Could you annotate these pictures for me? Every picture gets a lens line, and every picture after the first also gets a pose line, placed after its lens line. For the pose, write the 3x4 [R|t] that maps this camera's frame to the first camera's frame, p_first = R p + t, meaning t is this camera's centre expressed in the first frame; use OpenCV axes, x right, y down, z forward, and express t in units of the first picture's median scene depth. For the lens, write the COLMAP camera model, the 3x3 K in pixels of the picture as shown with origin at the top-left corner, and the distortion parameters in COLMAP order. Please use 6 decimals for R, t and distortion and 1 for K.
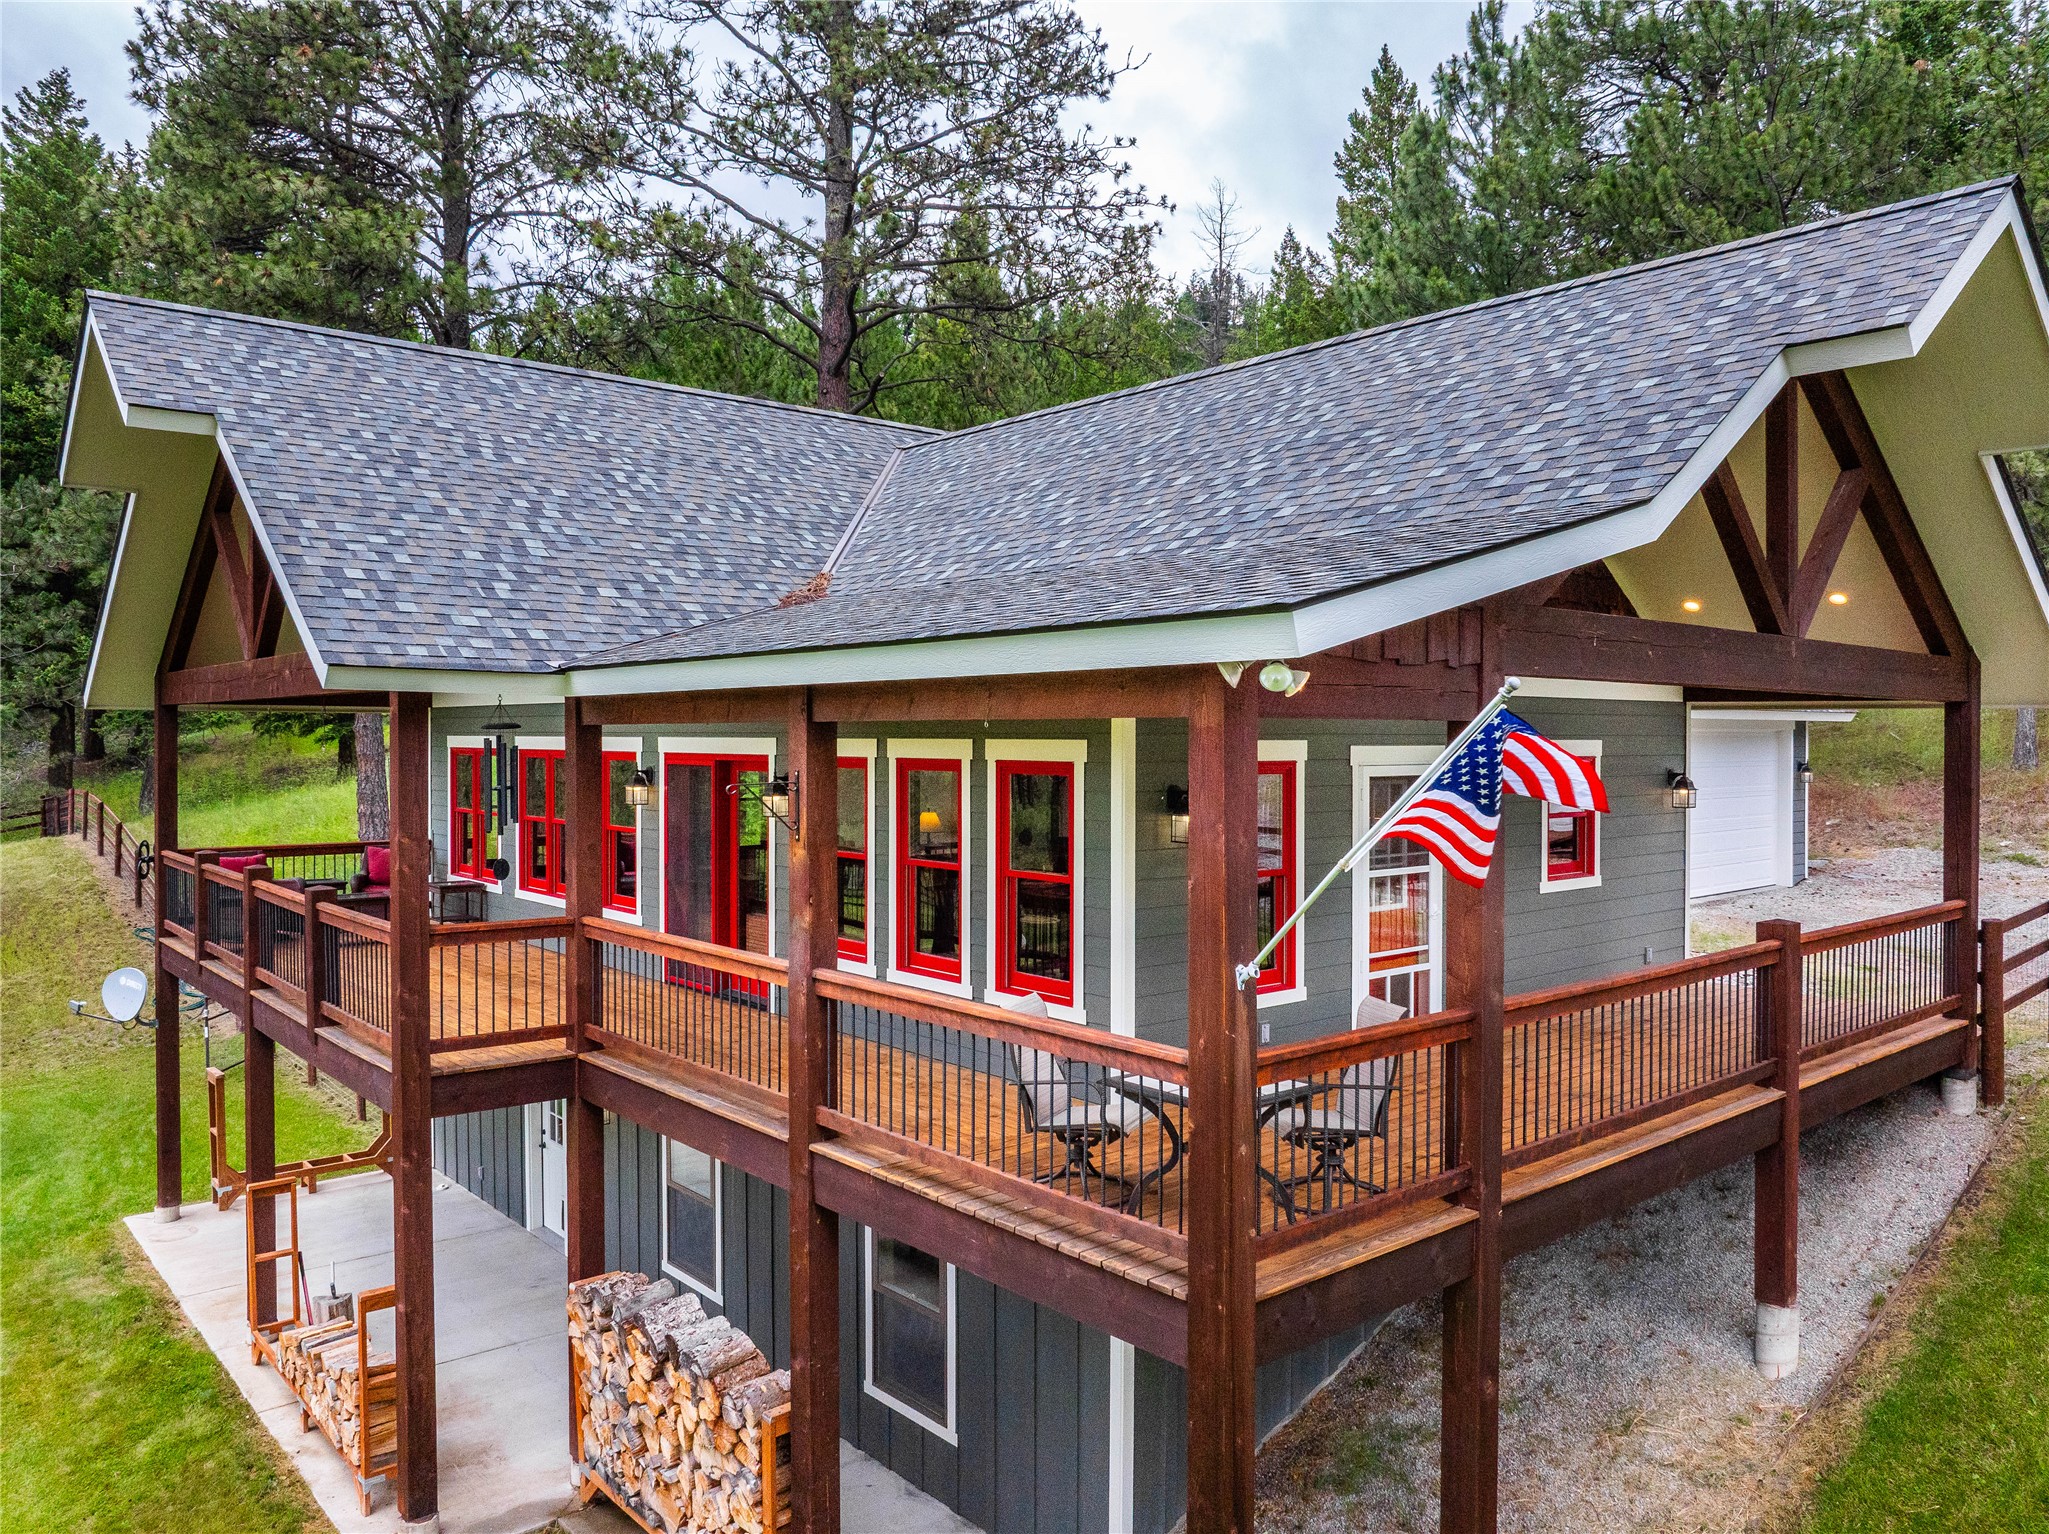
lens RADIAL K [[1474.8, 0, 932.8], [0, 1474.8, 763.1], [0, 0, 1]] dist [-0.055813, 0.058518]
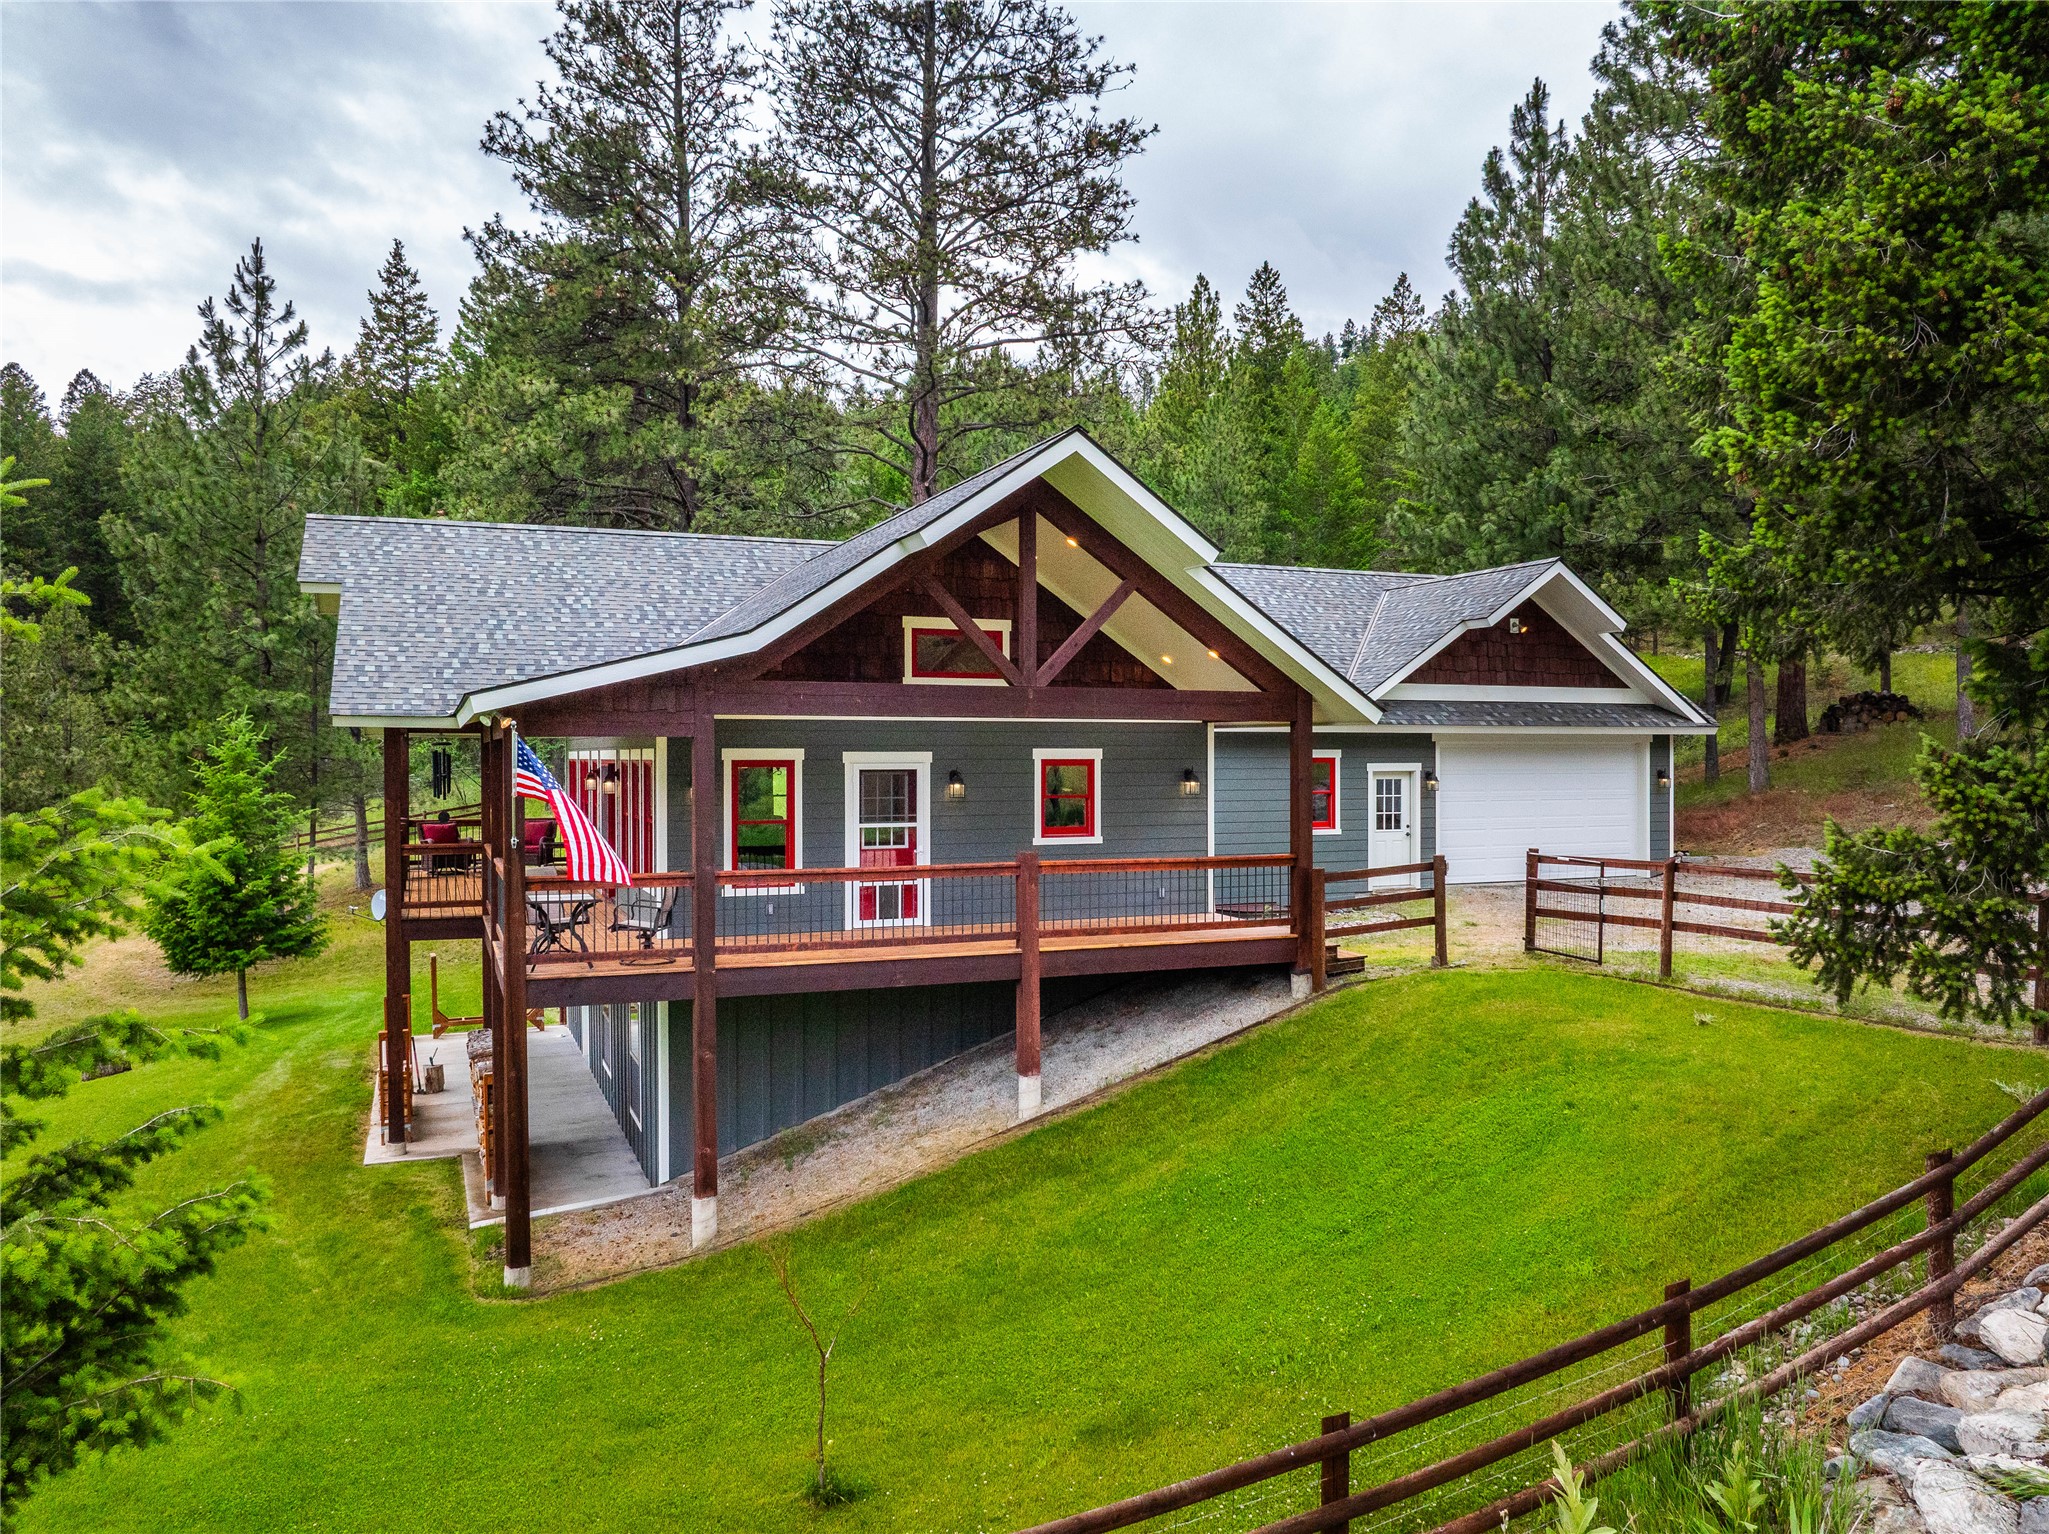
lens RADIAL K [[1474.8, 0, 932.8], [0, 1474.8, 763.1], [0, 0, 1]] dist [-0.055813, 0.058518]
pose [[0.944833, -0.002098, -0.327546, 0.533447], [-0.002493, 0.999904, -0.013594, 0.013644], [0.327544, 0.013660, 0.944737, -0.344746]]
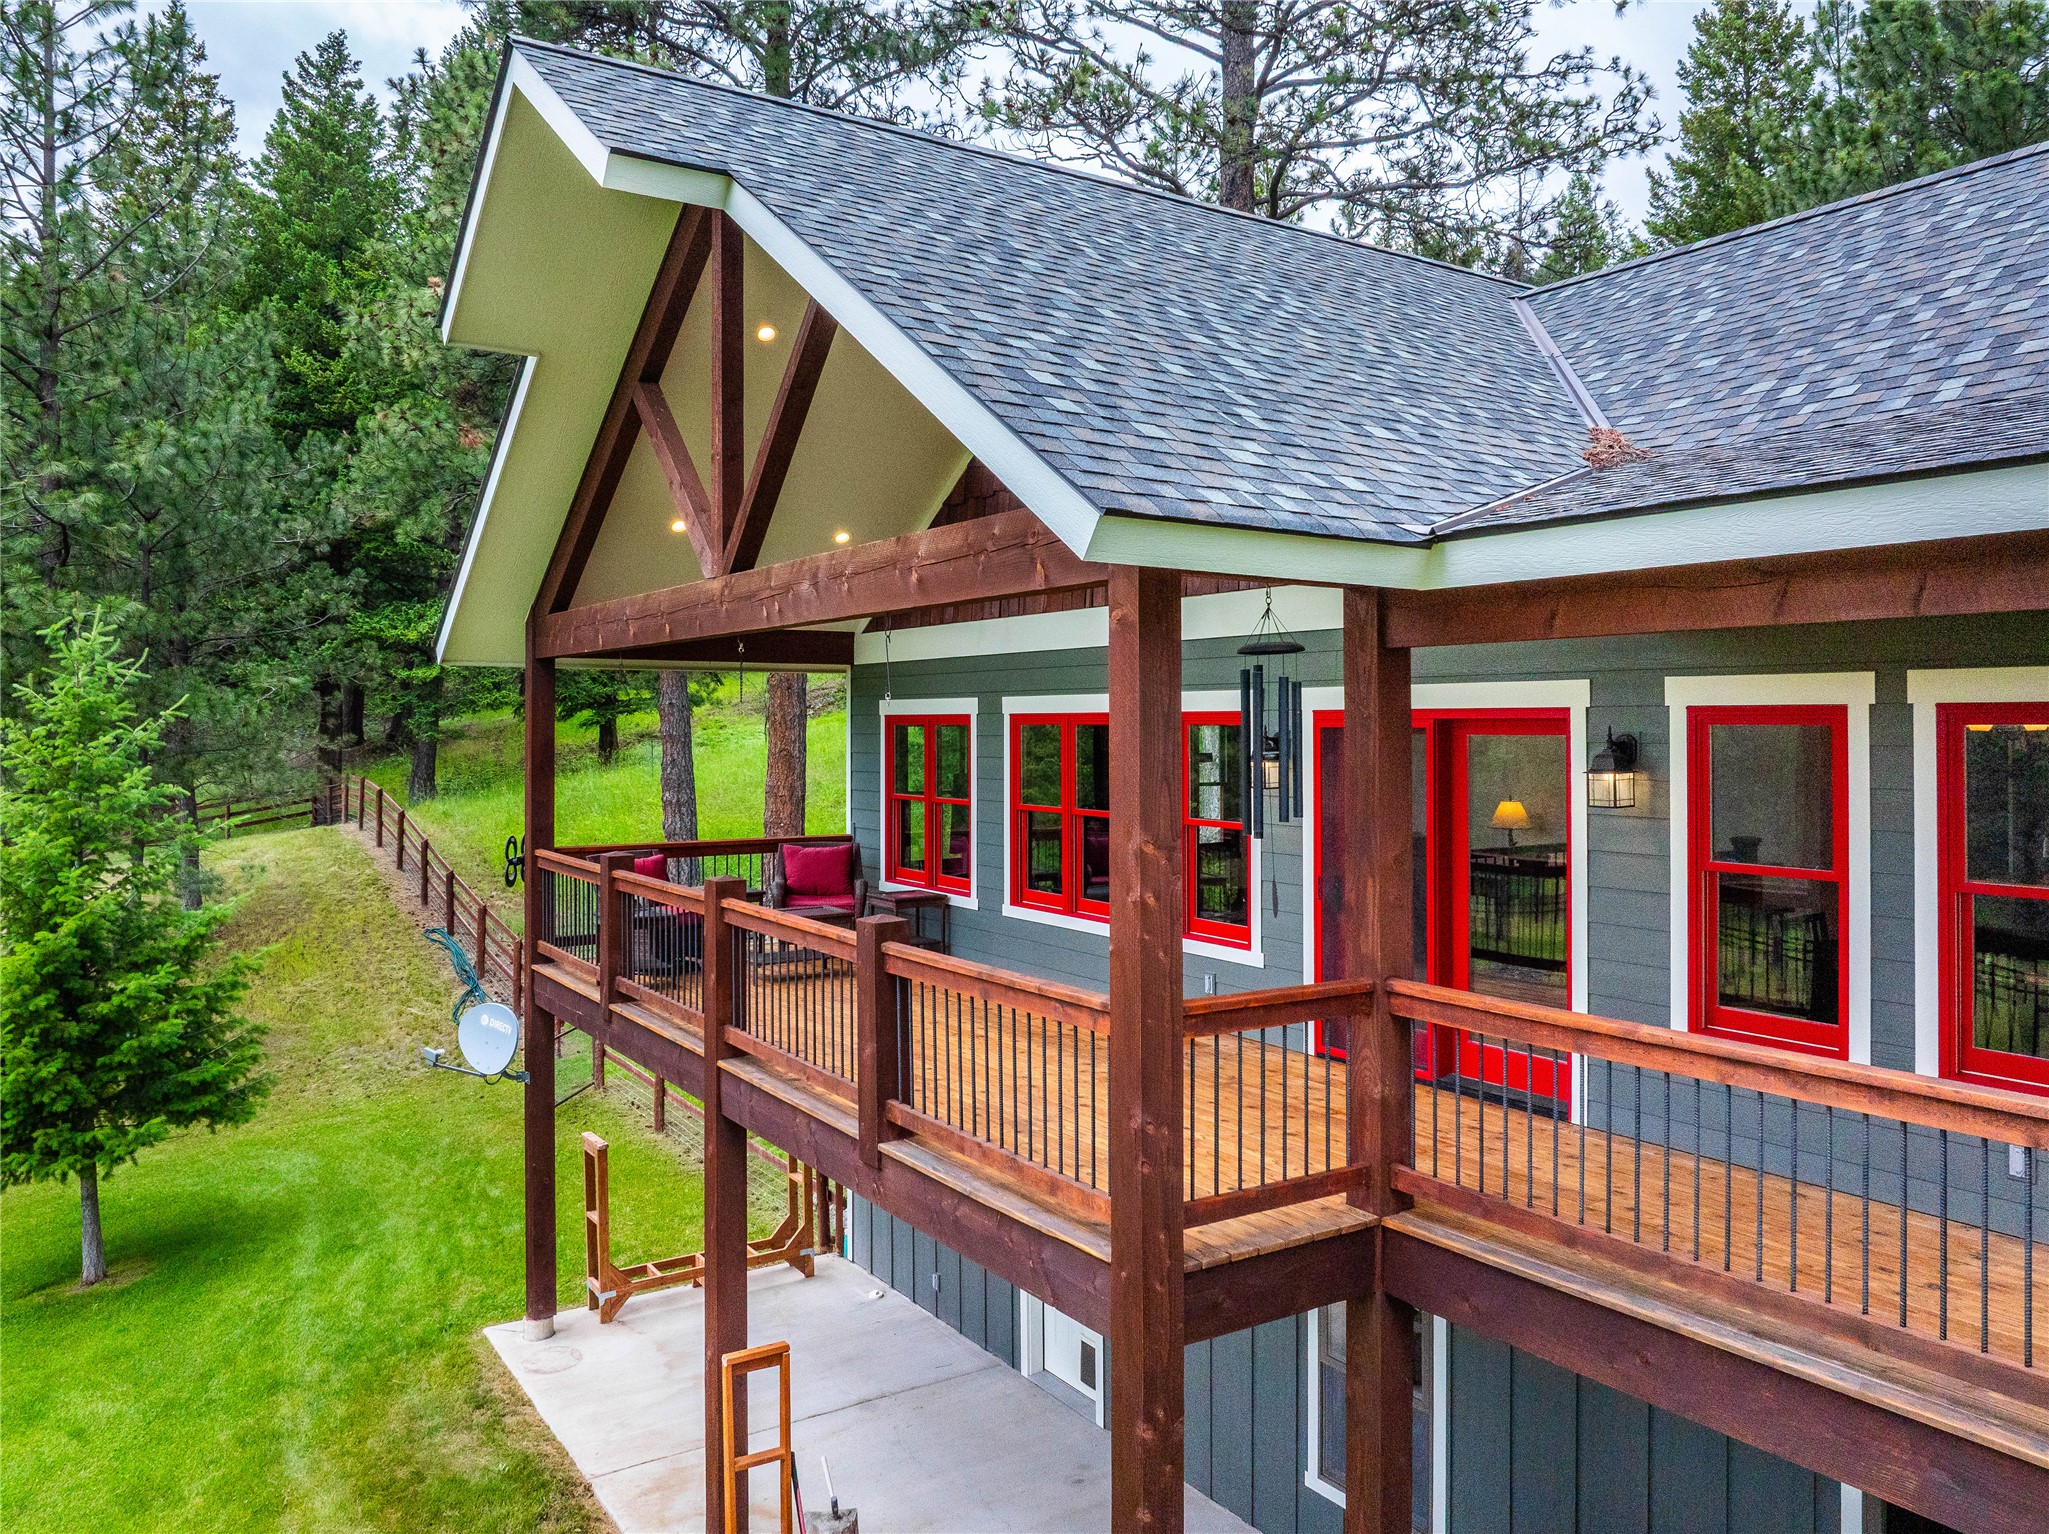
lens RADIAL K [[1453.8, 0, 924.7], [0, 1453.8, 721.7], [0, 0, 1]] dist [-0.021288, 0.000449]
pose [[0.991932, -0.003785, -0.126716, -0.213948], [0.000952, 0.999748, -0.022411, 0.009758], [0.126769, 0.022110, 0.991686, 0.251689]]
